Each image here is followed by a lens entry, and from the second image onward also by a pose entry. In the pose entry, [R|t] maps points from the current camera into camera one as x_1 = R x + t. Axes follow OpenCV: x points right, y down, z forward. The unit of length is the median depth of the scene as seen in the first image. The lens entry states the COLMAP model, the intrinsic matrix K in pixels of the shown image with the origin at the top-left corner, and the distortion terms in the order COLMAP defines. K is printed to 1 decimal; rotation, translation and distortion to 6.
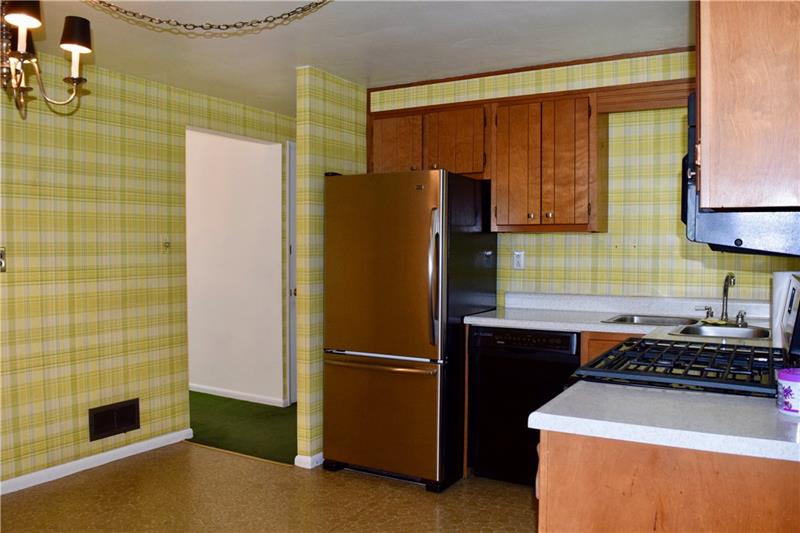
lens RADIAL K [[631.6, 0, 400.0], [0, 631.6, 266.5], [0, 0, 1]] dist [-0.132607, -0.000691]
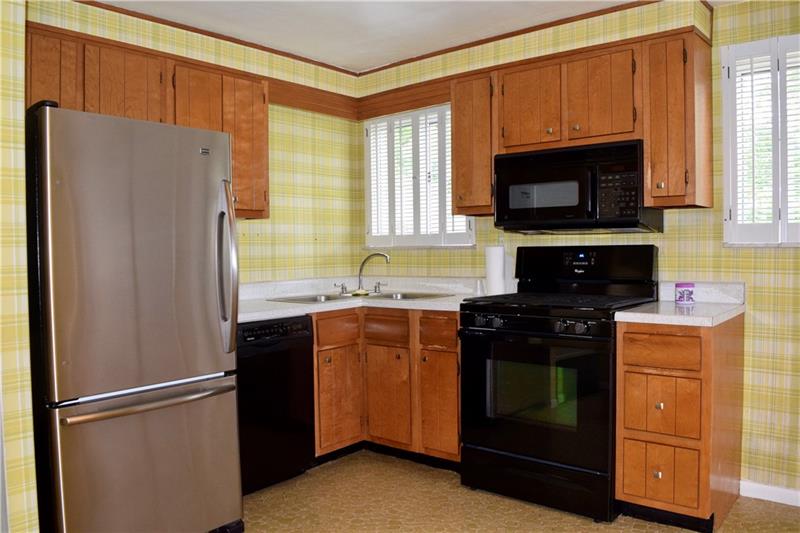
lens RADIAL K [[621.7, 0, 400.0], [0, 621.7, 266.5], [0, 0, 1]] dist [-0.107415, 0.000345]
pose [[0.174737, -0.033142, 0.984057, -0.670339], [0.038523, 0.998898, 0.026801, 0.003123], [-0.983861, 0.033226, 0.175821, 0.643940]]
